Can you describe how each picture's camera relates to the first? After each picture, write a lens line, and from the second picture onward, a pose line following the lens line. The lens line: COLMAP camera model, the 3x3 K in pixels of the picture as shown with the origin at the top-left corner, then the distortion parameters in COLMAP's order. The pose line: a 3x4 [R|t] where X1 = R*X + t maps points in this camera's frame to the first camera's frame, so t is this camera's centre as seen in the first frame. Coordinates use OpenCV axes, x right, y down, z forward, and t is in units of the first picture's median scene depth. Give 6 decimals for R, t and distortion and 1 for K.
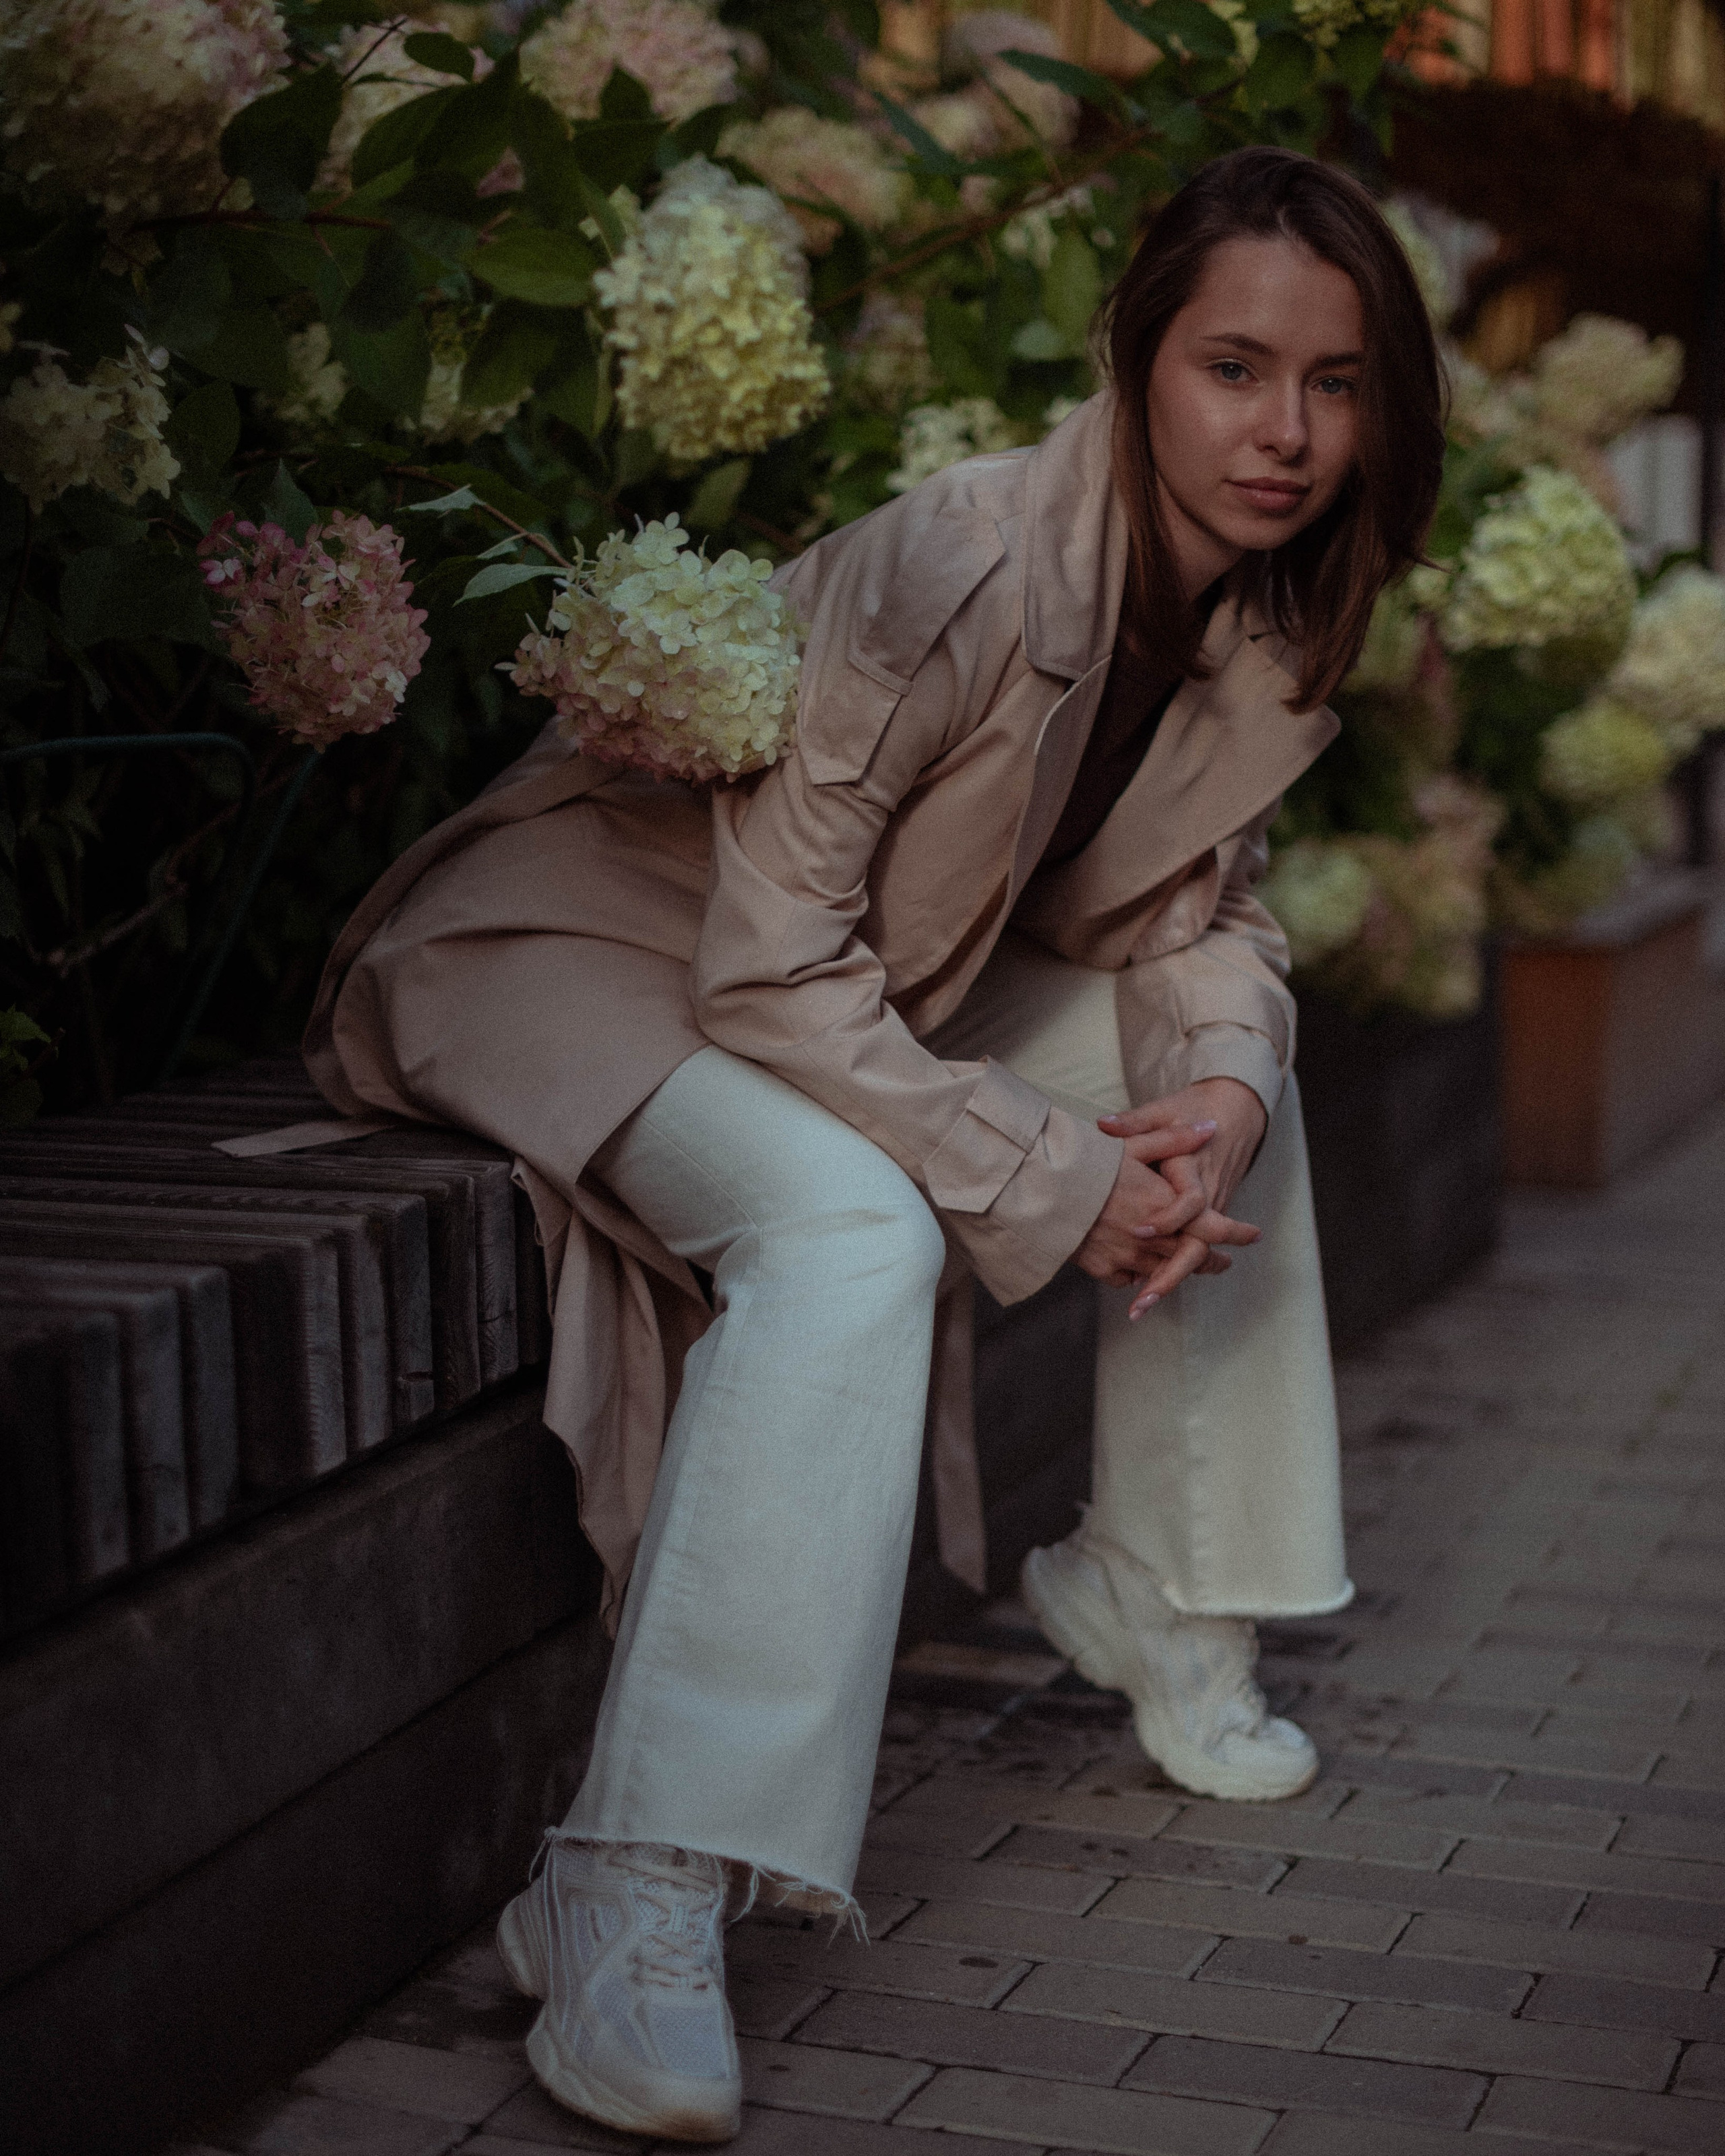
lens RADIAL K [[3726.6, 0, 851.1], [0, 3726.6, 1214.6], [0, 0, 1]] dist [-0.181717, 0.166883]
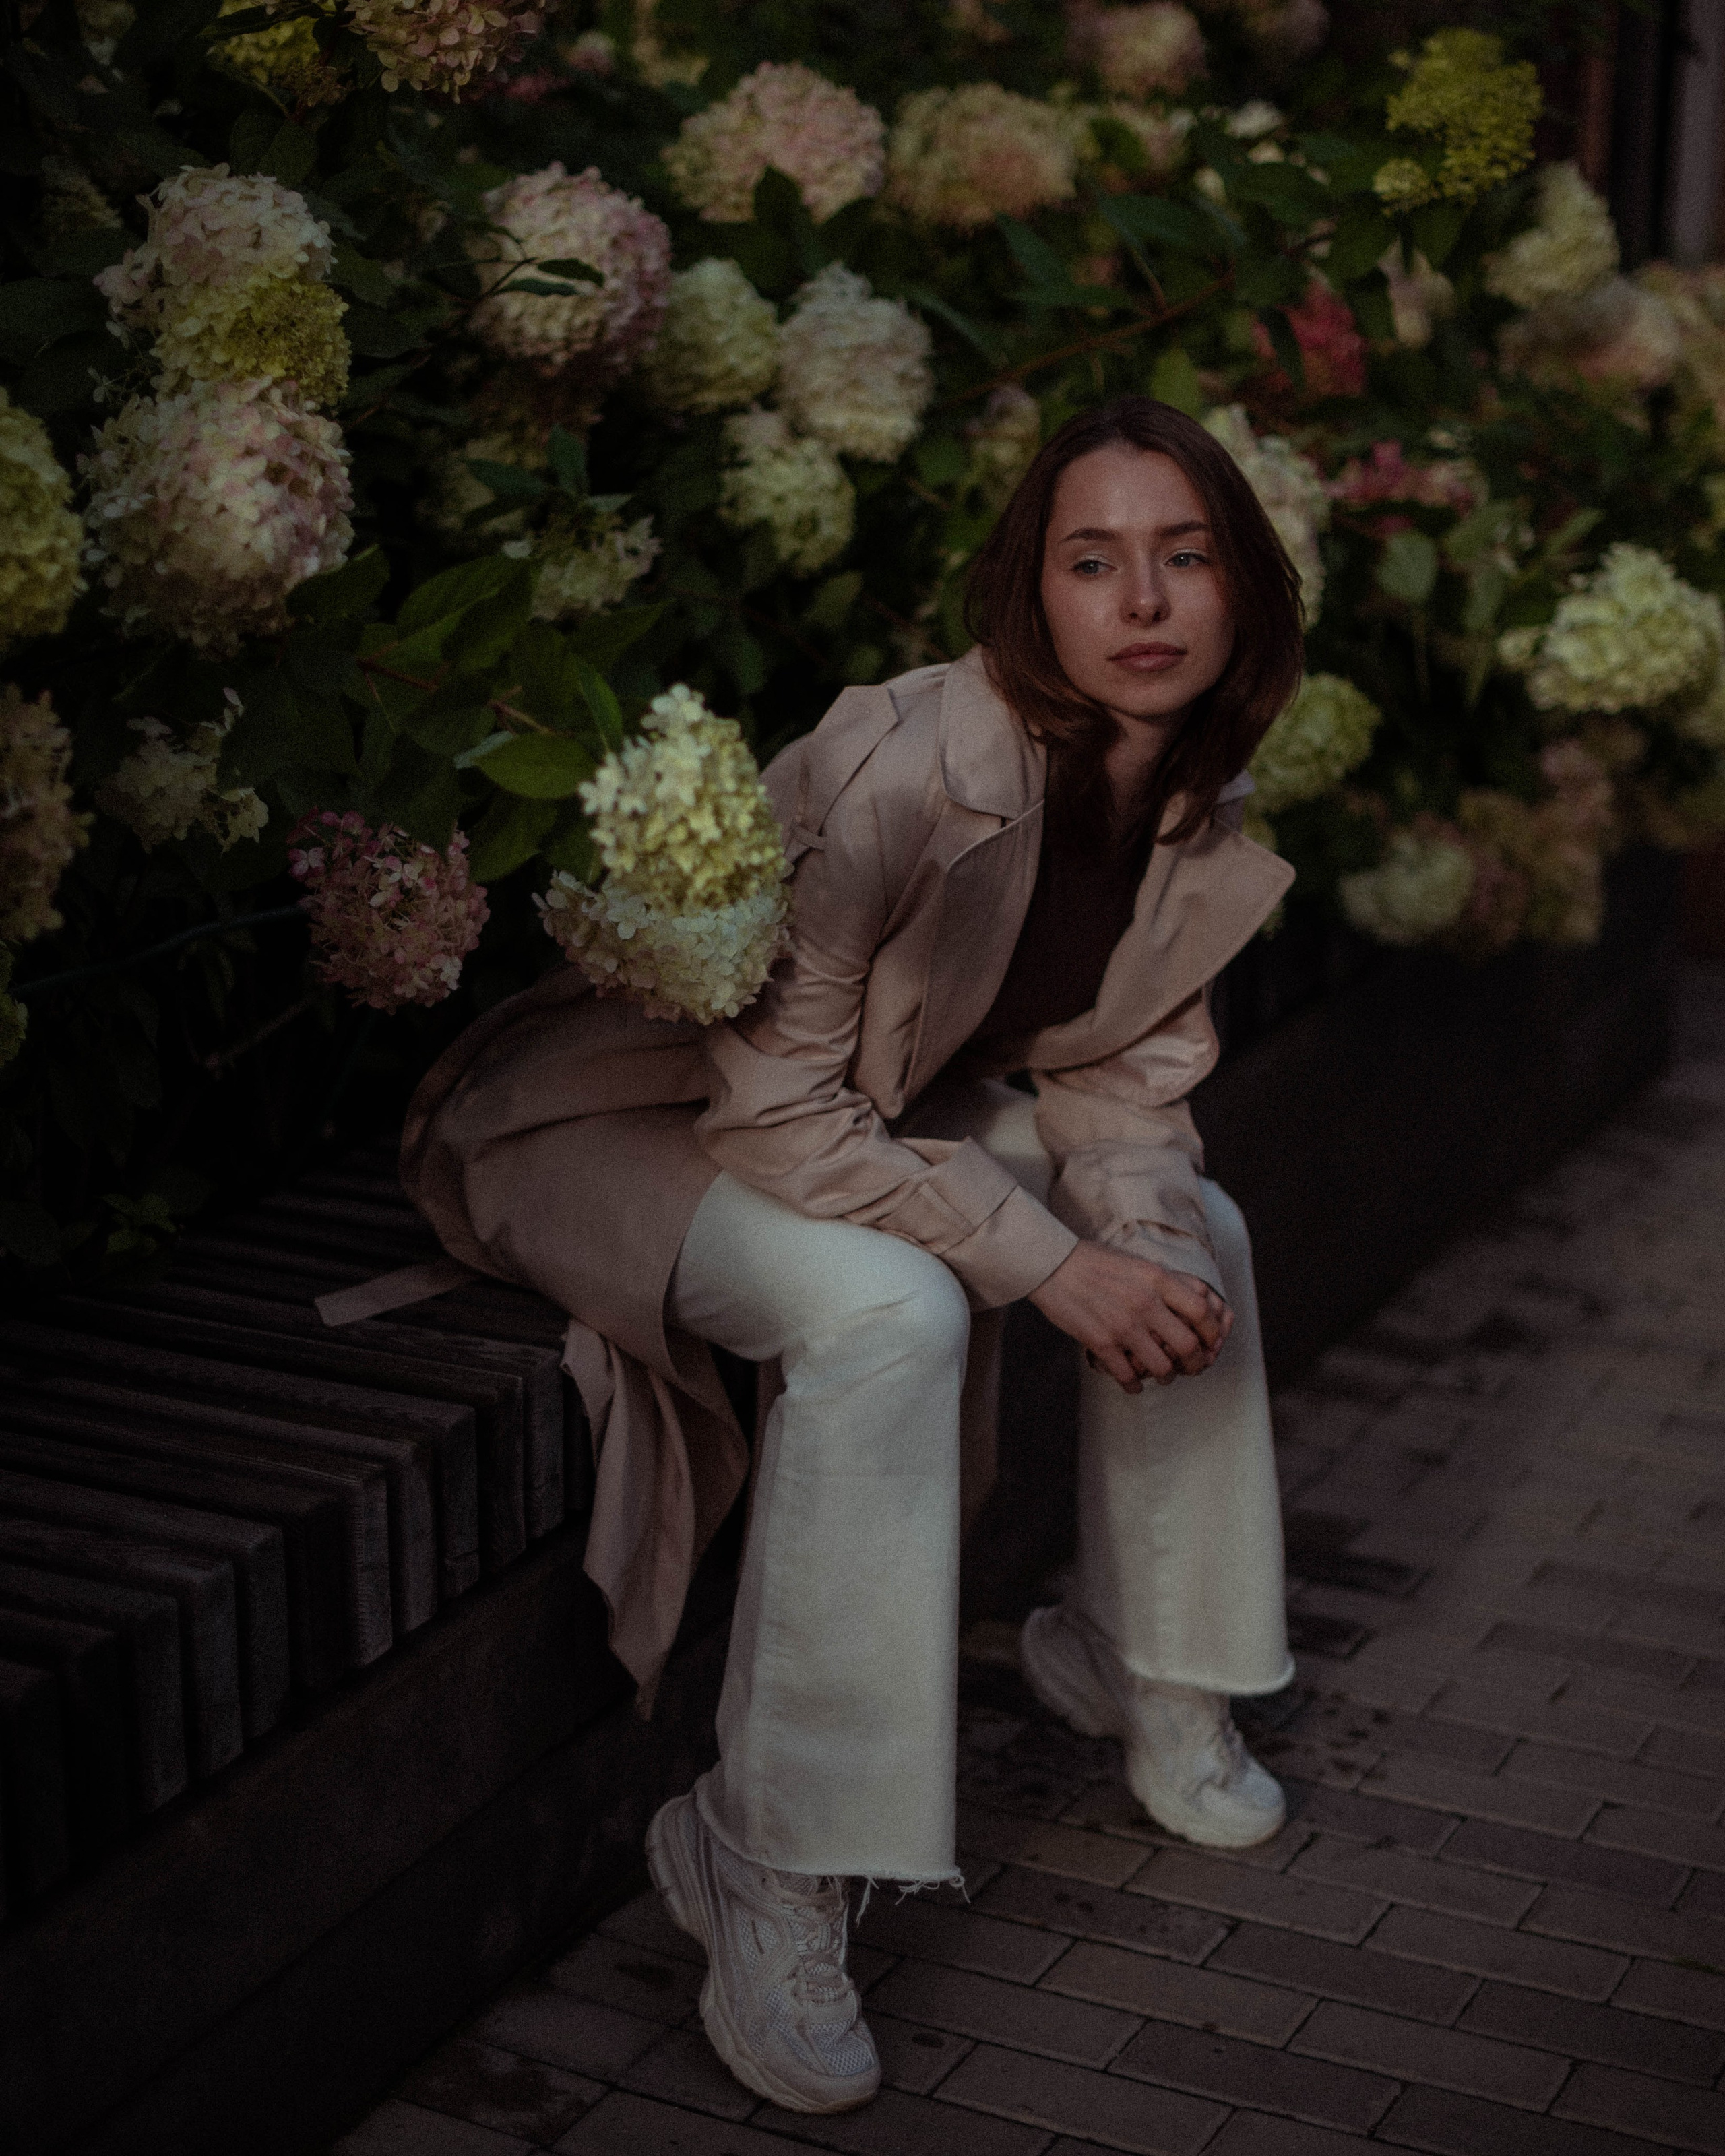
lens RADIAL K [[3692.6, 0, 862.5], [0, 3692.6, 1078.0], [0, 0, 1]] dist [-0.143896, -0.022374]
pose [[0.995100, 0.050026, -0.085285, 0.099667], [-0.041312, 0.994024, 0.101039, -0.225741], [0.089830, -0.097021, 0.991220, -0.134608]]
